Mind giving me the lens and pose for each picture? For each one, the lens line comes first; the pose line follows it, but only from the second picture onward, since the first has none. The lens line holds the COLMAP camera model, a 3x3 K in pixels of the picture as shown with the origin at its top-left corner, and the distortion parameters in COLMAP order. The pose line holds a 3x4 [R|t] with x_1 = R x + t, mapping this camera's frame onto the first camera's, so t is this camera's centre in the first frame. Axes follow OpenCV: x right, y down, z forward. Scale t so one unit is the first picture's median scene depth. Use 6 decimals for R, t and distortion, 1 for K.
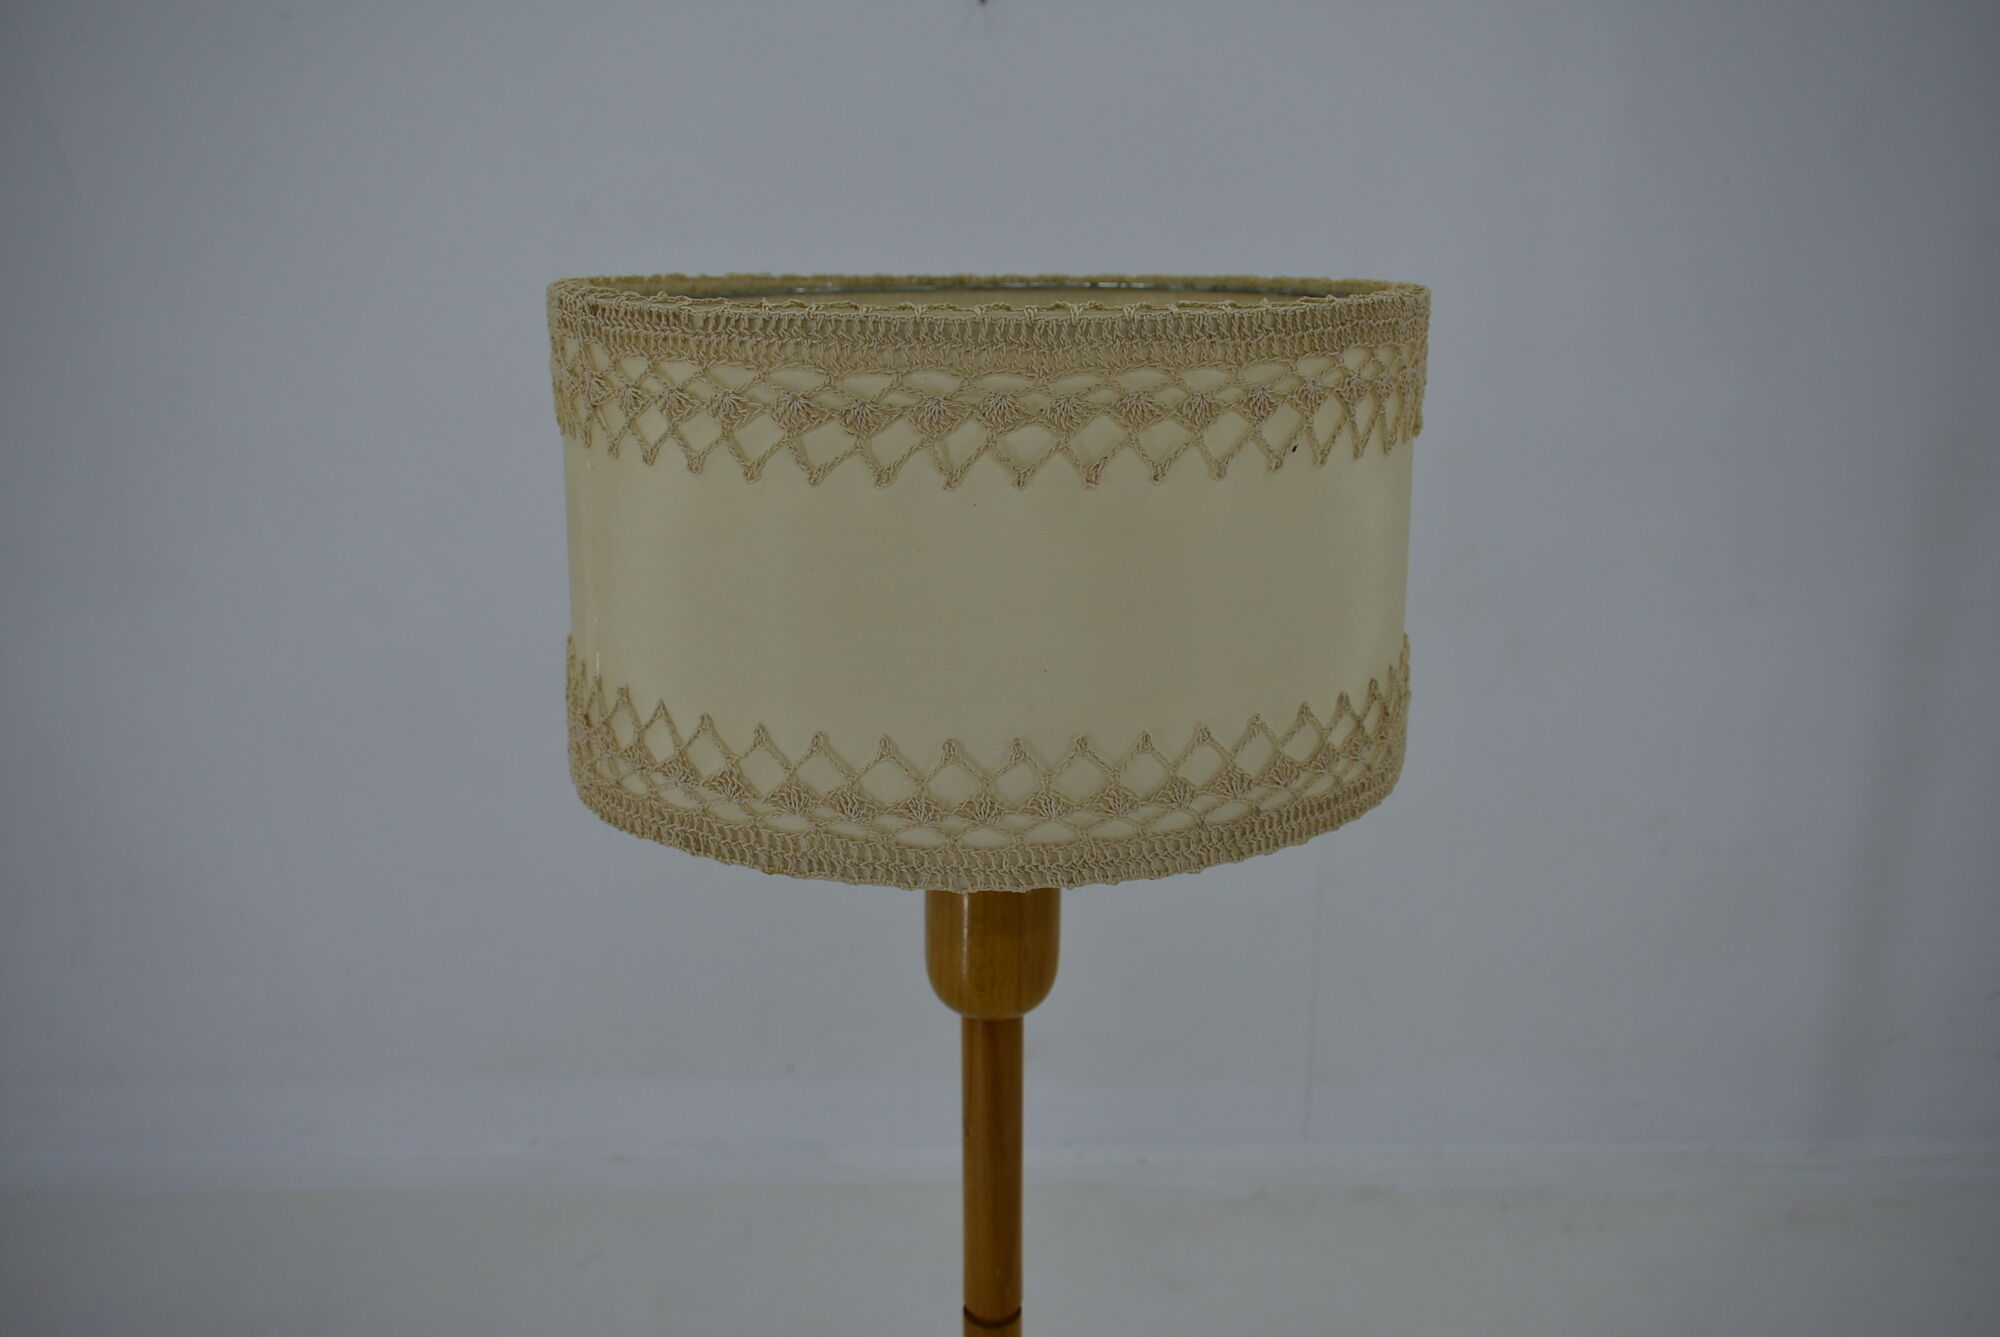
lens RADIAL K [[1530.6, 0, 997.3], [0, 1530.6, 674.9], [0, 0, 1]] dist [-0.032865, 0.021376]
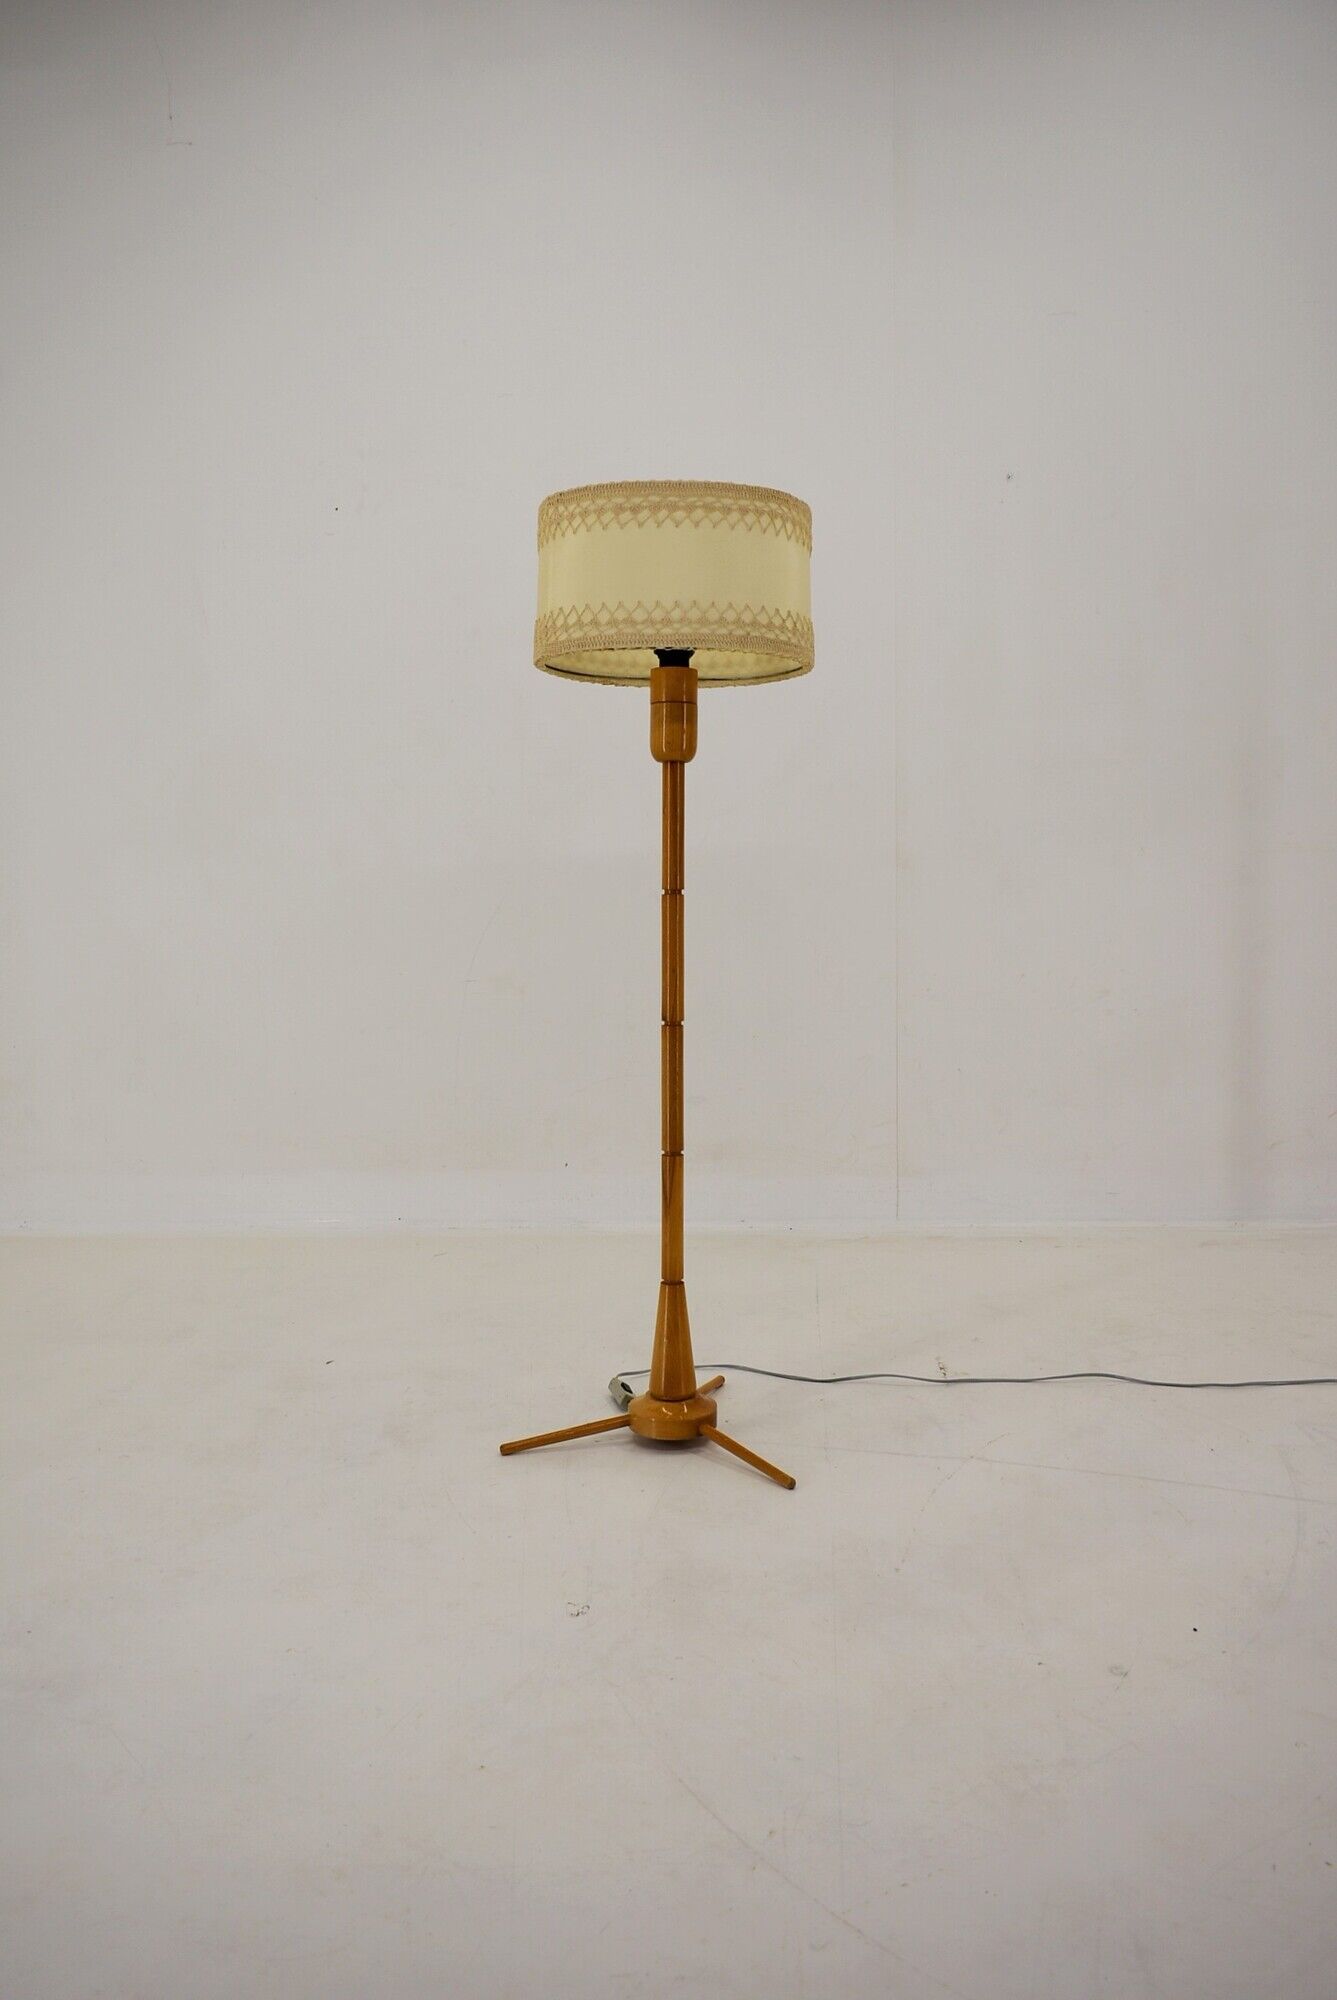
lens RADIAL K [[1530.6, 0, 655.2], [0, 1530.6, 991.6], [0, 0, 1]] dist [-0.032865, 0.021376]
pose [[0.998352, 0.007850, -0.056847, 0.166781], [-0.020669, 0.973305, -0.228583, 1.677494], [0.053535, 0.229382, 0.971863, -2.160382]]
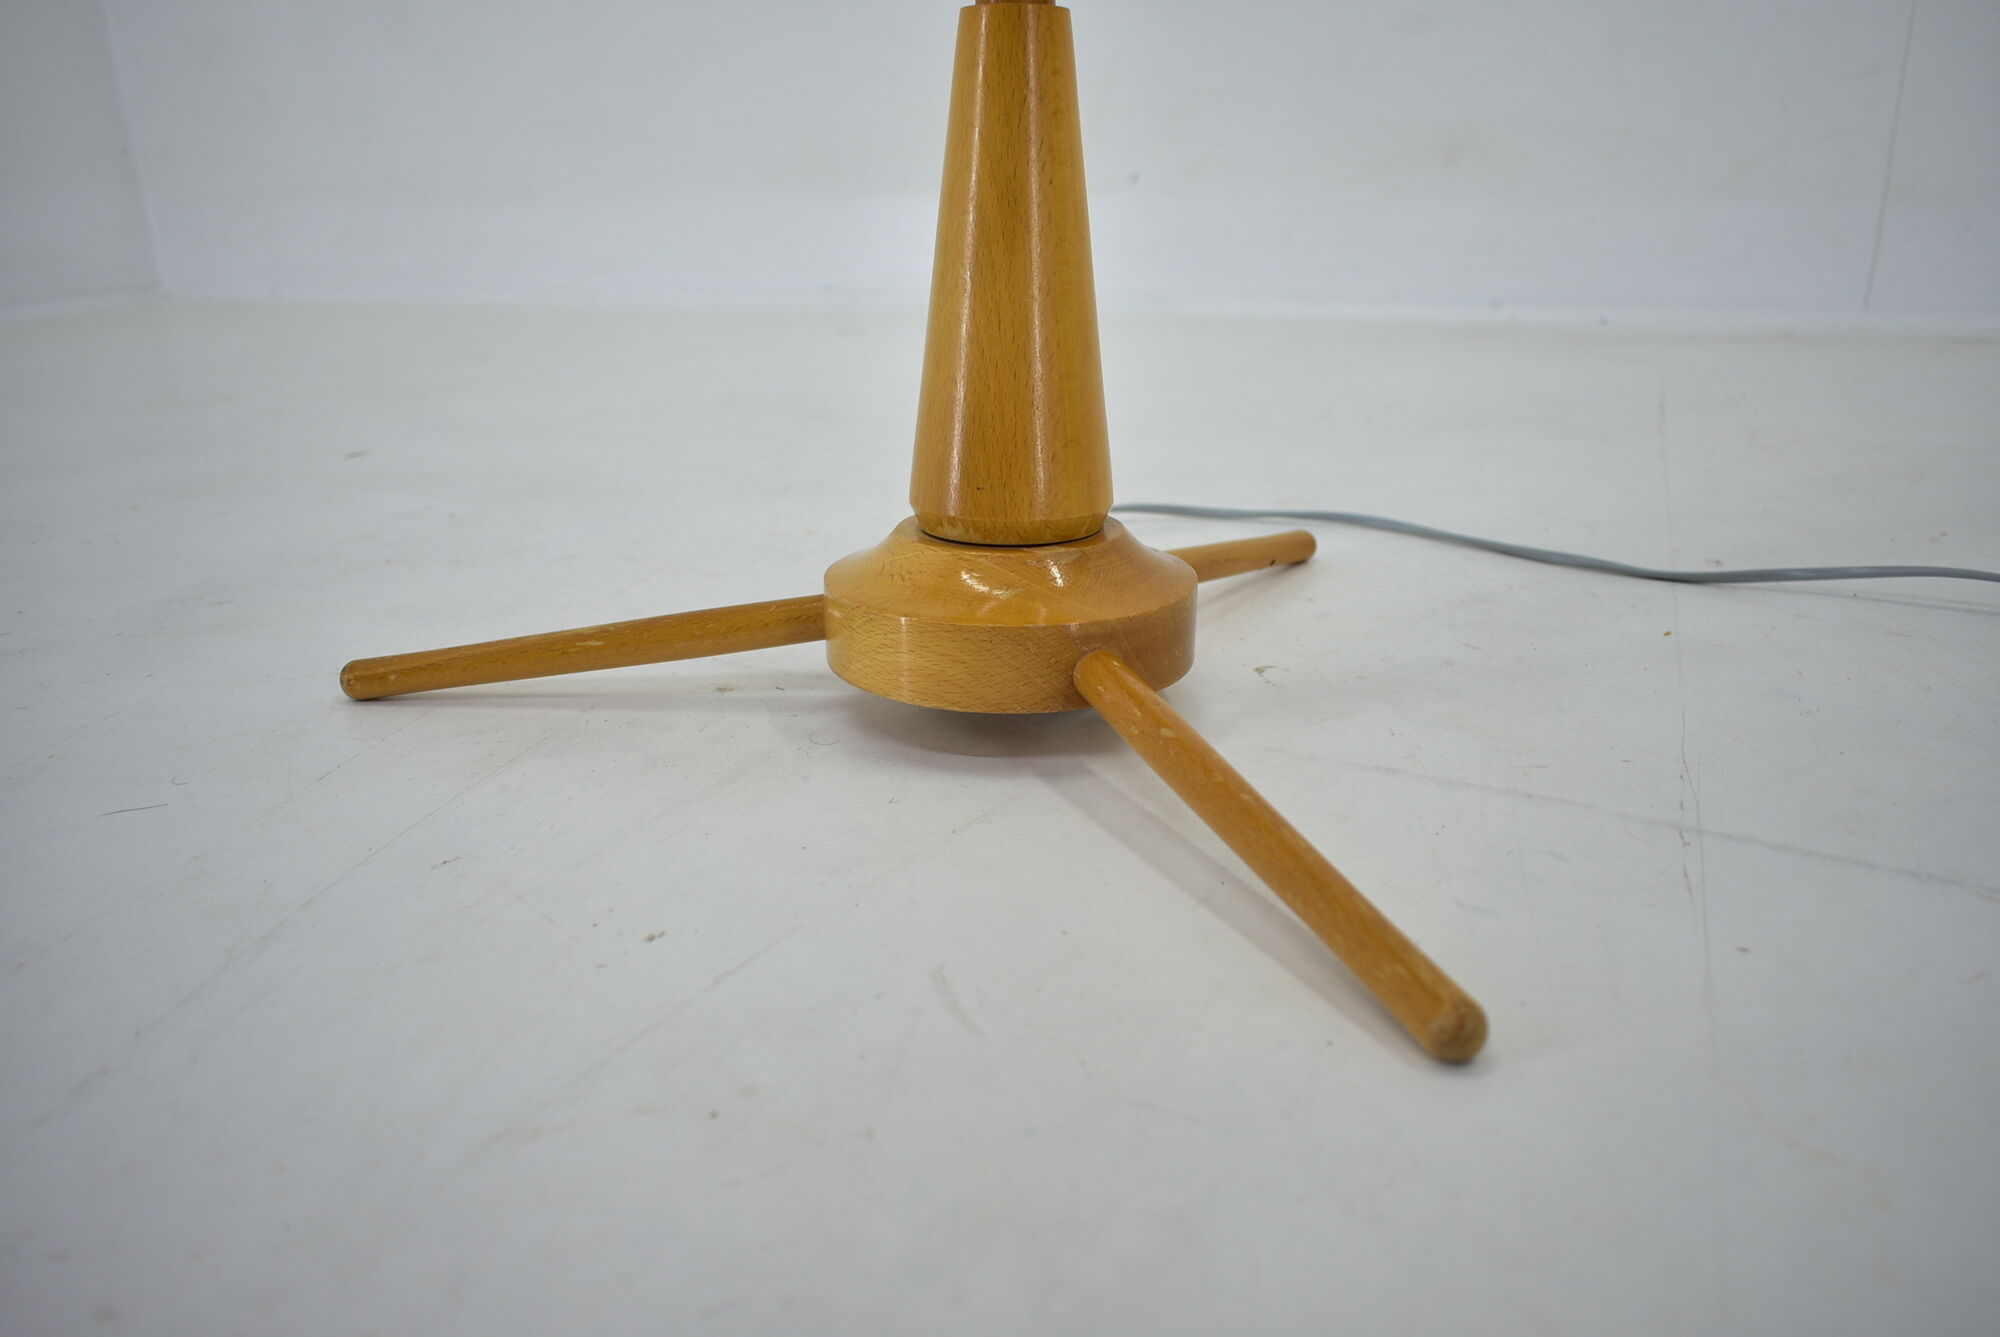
lens RADIAL K [[1530.6, 0, 1005.0], [0, 1530.6, 672.2], [0, 0, 1]] dist [-0.032865, 0.021376]
pose [[0.940202, 0.118289, -0.319419, 0.295827], [-0.111790, 0.992979, 0.038676, 1.833734], [0.321751, -0.000655, 0.946824, 0.932385]]
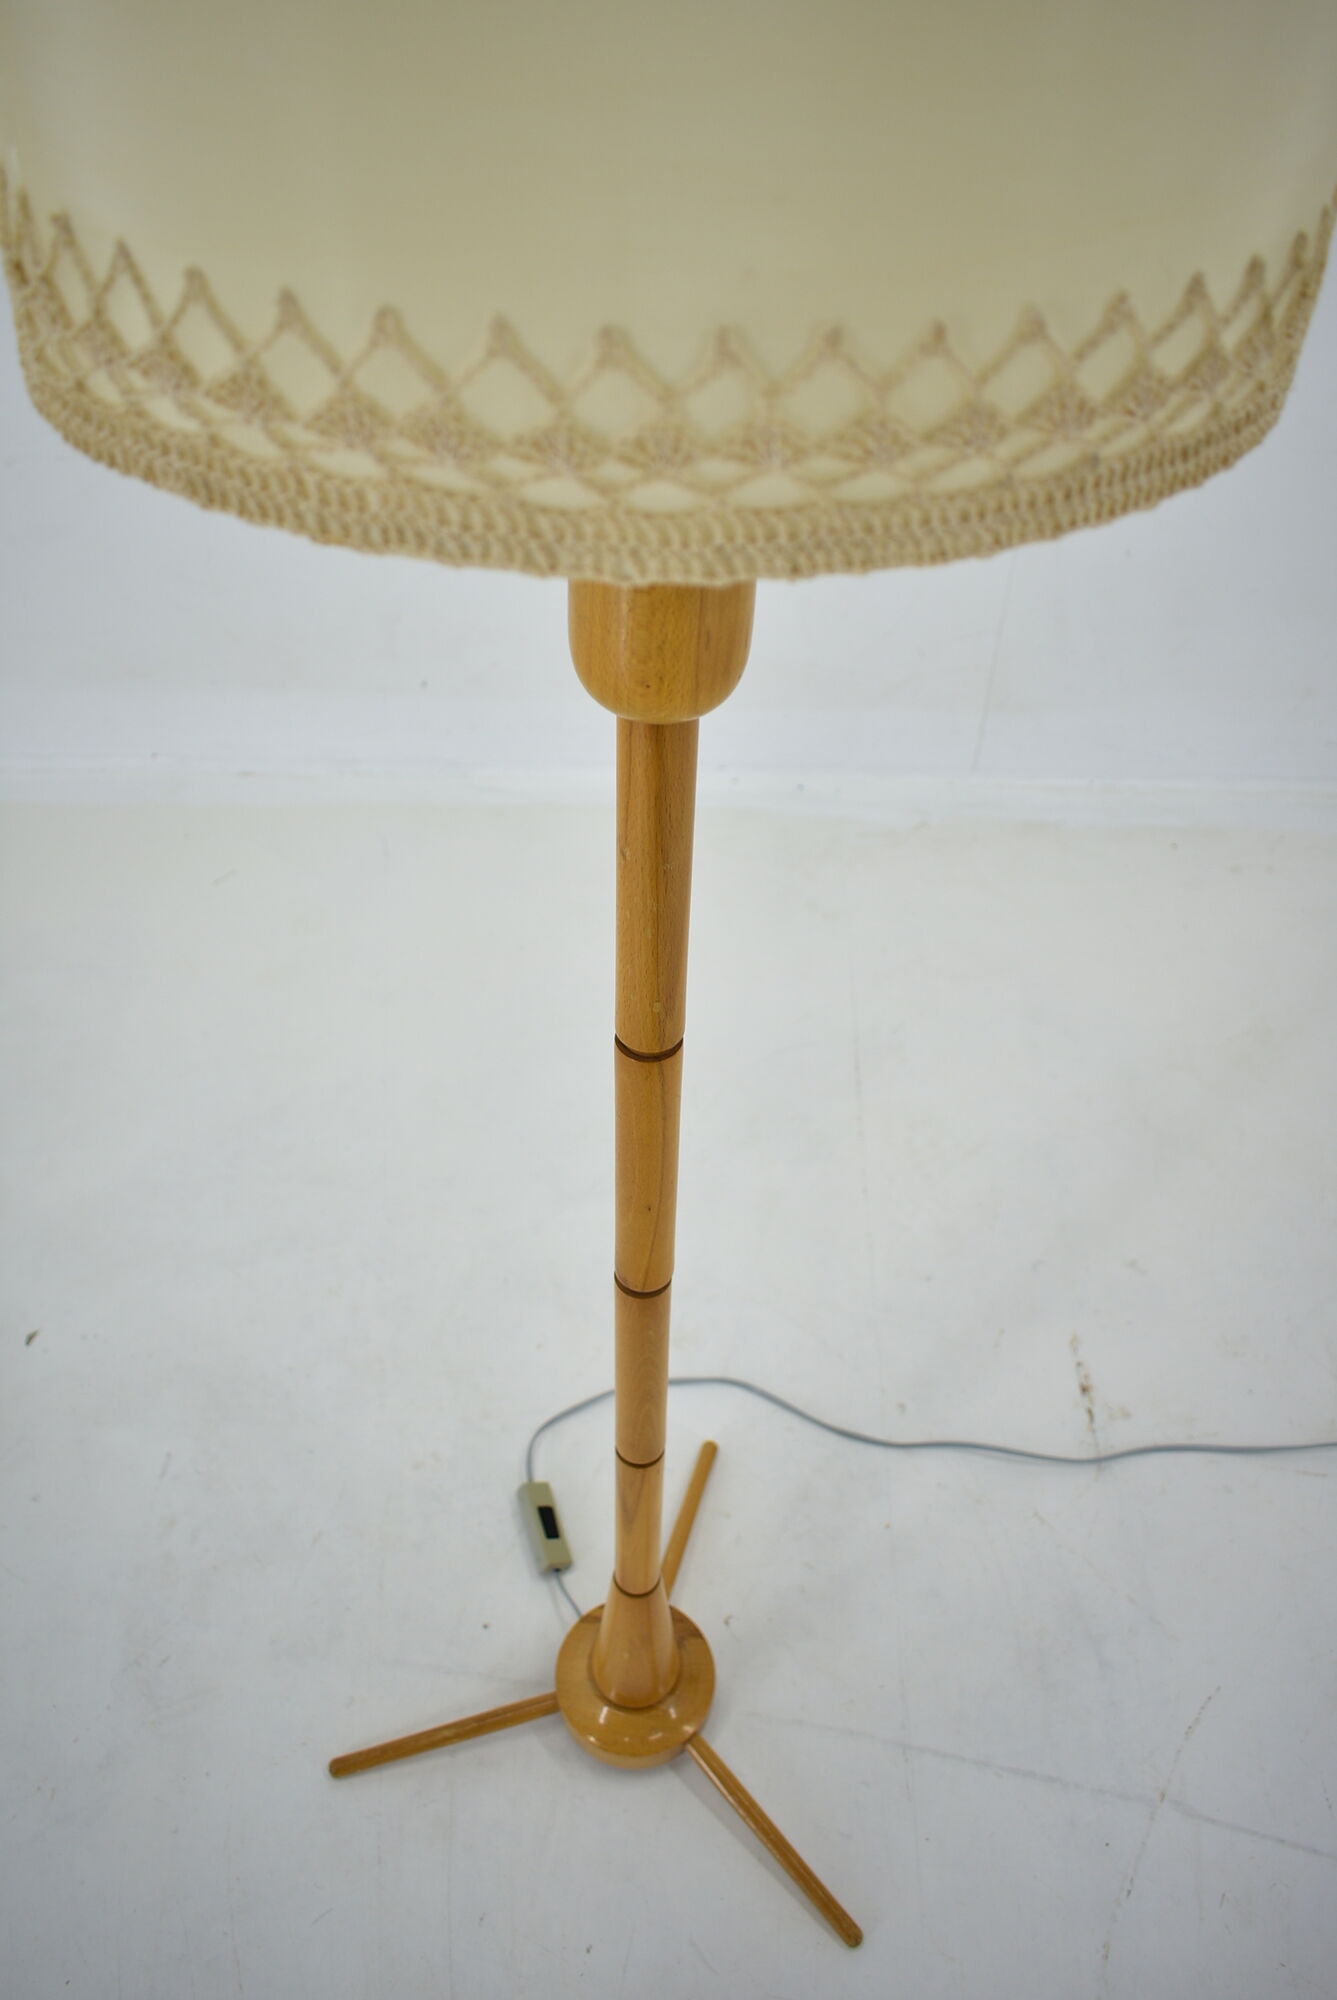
lens RADIAL K [[1530.6, 0, 664.3], [0, 1530.6, 1003.6], [0, 0, 1]] dist [-0.032865, 0.021376]
pose [[0.999672, 0.018383, 0.017817, -0.014696], [-0.024534, 0.886718, 0.461658, 0.002705], [-0.007312, -0.461944, 0.886879, 0.352164]]
